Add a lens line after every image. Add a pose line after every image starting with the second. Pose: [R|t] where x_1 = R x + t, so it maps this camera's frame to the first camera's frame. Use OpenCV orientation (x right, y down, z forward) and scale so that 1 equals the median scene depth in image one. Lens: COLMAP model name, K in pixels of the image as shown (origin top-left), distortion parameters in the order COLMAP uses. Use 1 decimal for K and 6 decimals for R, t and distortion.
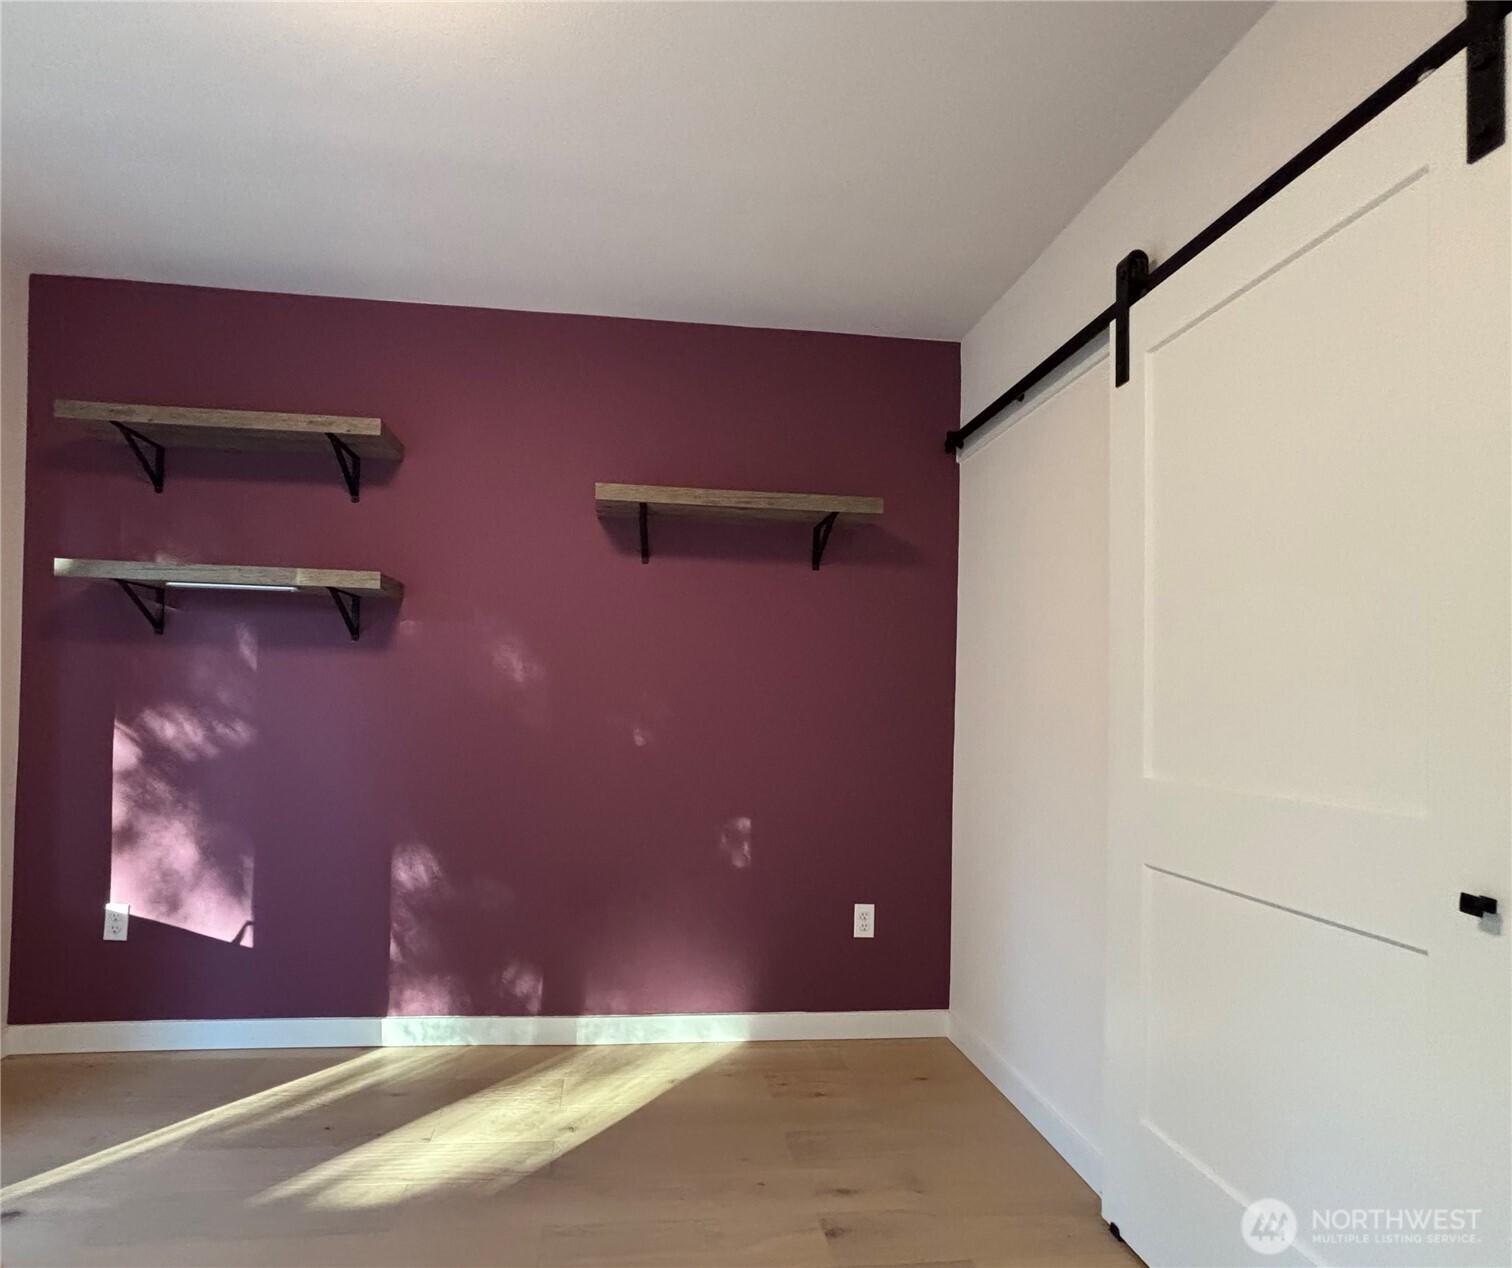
lens RADIAL K [[747.3, 0, 755.9], [0, 747.3, 692.4], [0, 0, 1]] dist [-0.001775, -0.000520]
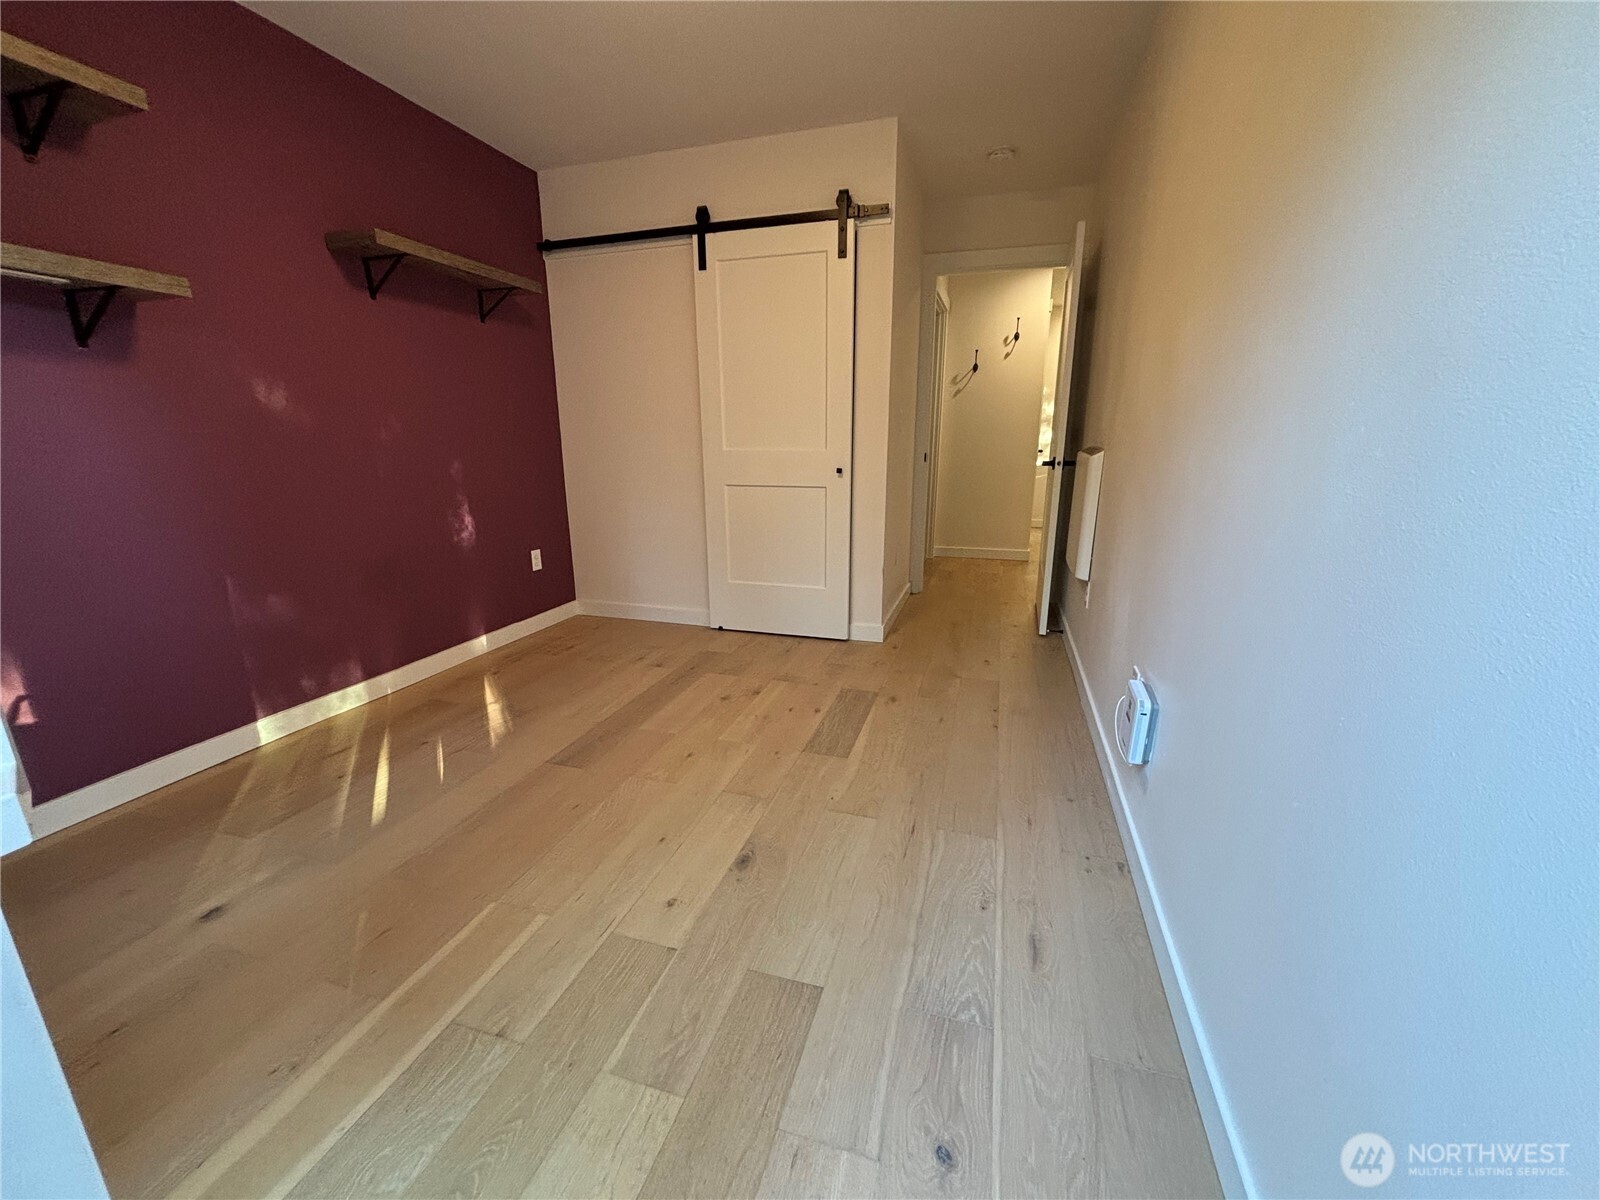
lens RADIAL K [[631.1, 0, 800.0], [0, 631.1, 600.0], [0, 0, 1]] dist [-0.022000, 0.005442]
pose [[0.390360, -0.254129, 0.884894, -0.916584], [-0.007509, 0.960239, 0.279080, 0.004111], [-0.920632, -0.115586, 0.372930, -0.048175]]
